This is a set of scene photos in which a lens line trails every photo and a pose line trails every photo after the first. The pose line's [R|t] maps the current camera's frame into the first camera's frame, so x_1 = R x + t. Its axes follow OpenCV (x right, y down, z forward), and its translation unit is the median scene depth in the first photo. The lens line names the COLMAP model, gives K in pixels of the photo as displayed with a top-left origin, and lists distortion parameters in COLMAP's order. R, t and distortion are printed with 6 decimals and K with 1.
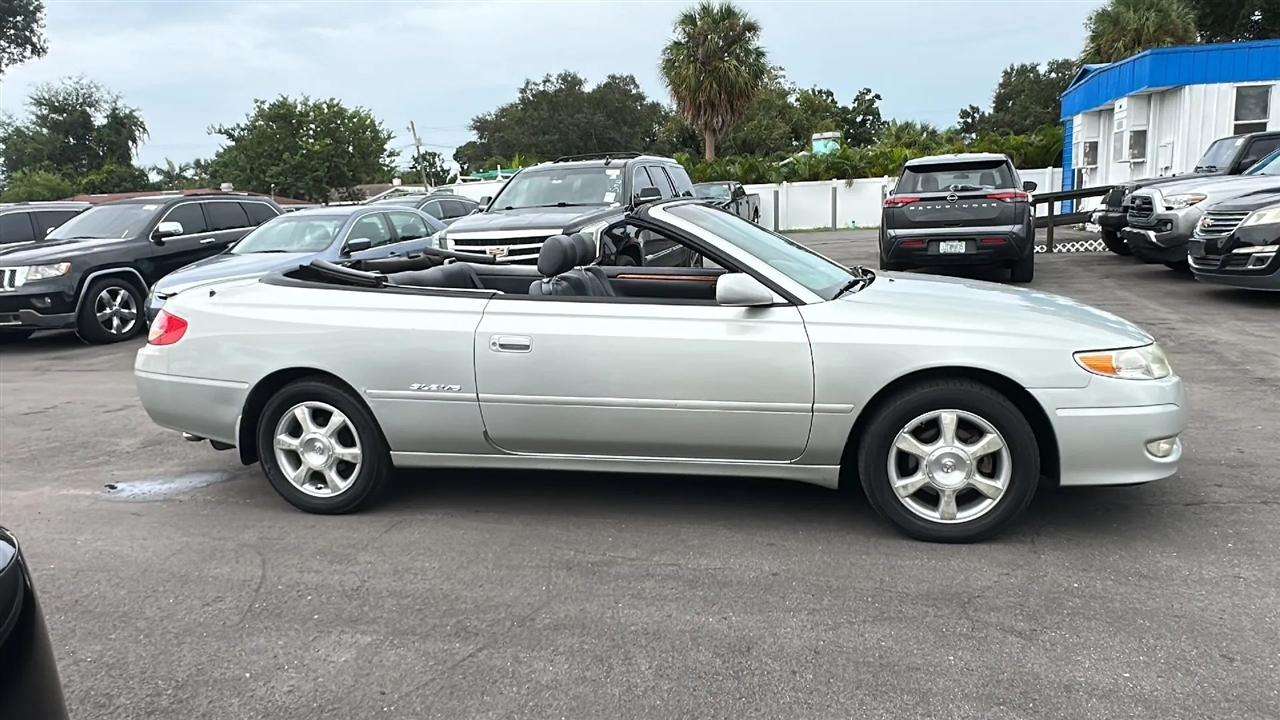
lens RADIAL K [[849.0, 0, 639.5], [0, 849.0, 359.9], [0, 0, 1]] dist [-0.004767, 0.000172]
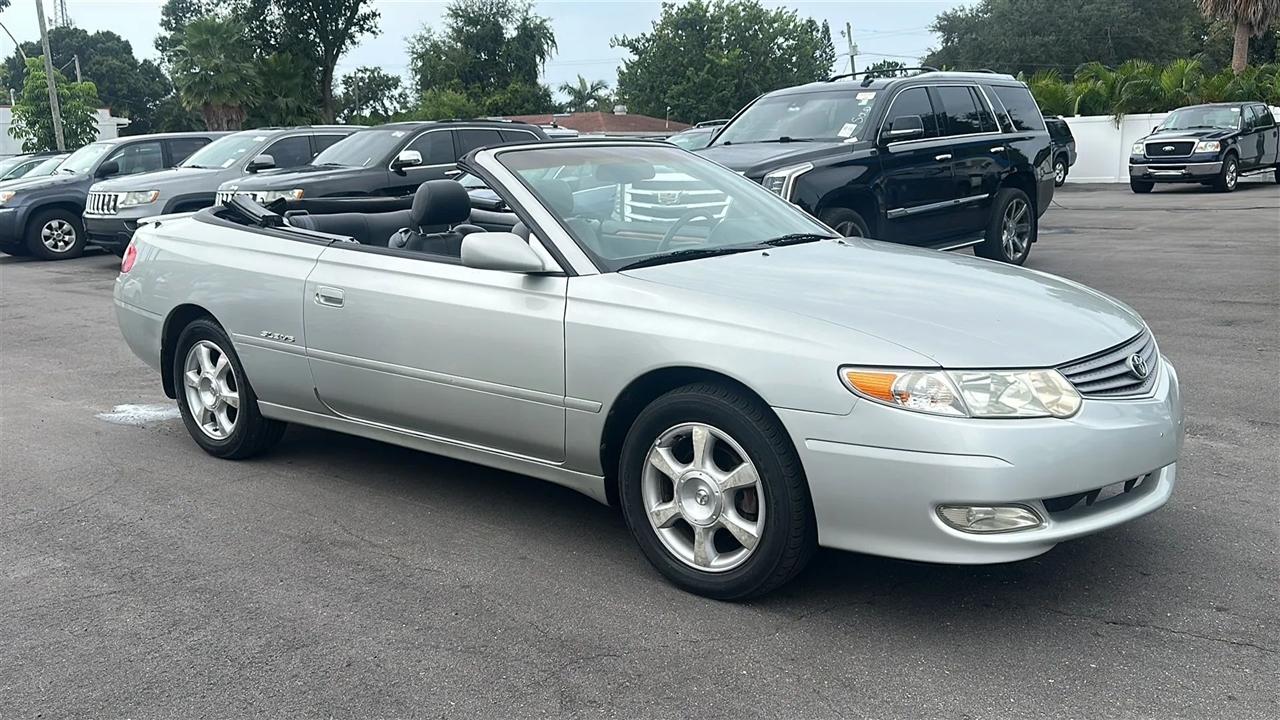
lens RADIAL K [[1087.7, 0, 639.5], [0, 1087.7, 372.7], [0, 0, 1]] dist [0.152201, -0.287373]
pose [[0.894473, 0.108192, -0.433835, 0.667820], [-0.093230, 0.994086, 0.055692, -0.033728], [0.437295, -0.009369, 0.899269, 0.074361]]
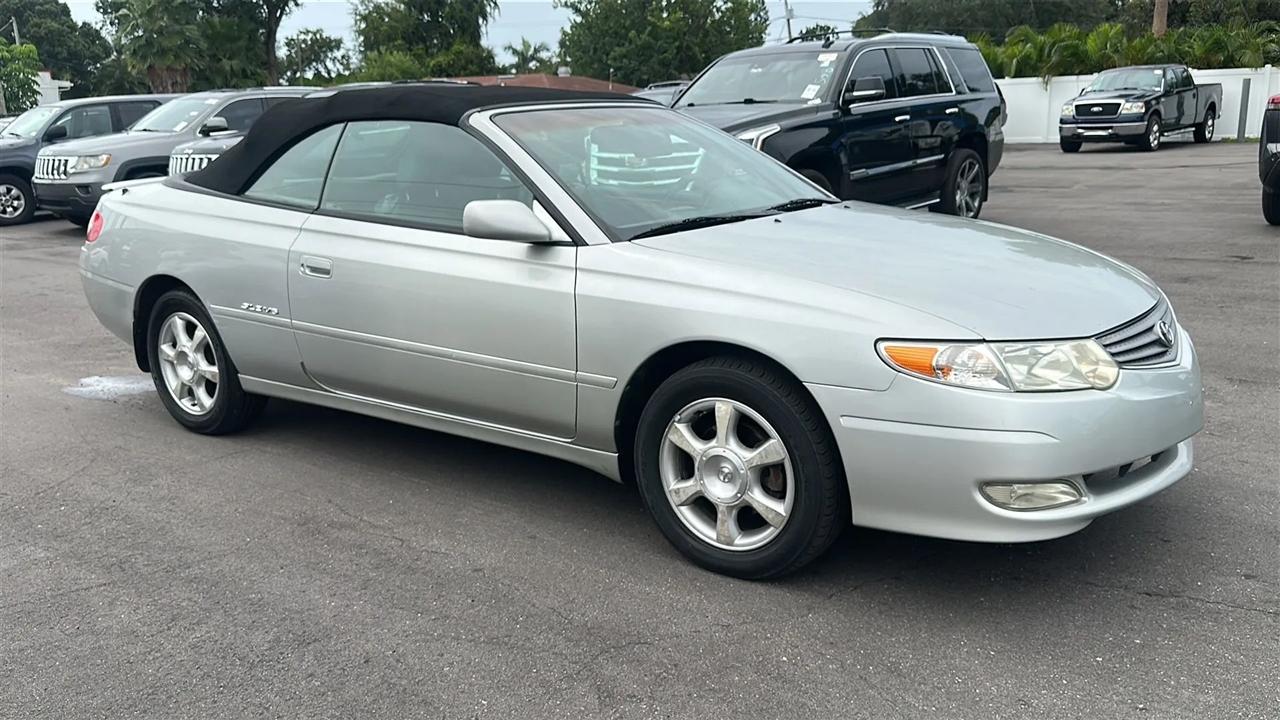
lens RADIAL K [[1047.1, 0, 642.2], [0, 1047.1, 374.9], [0, 0, 1]] dist [0.132809, -0.244201]
pose [[0.918433, 0.113005, -0.379091, 0.582008], [-0.083069, 0.992056, 0.094475, -0.039032], [0.386756, -0.055278, 0.920524, 0.112781]]
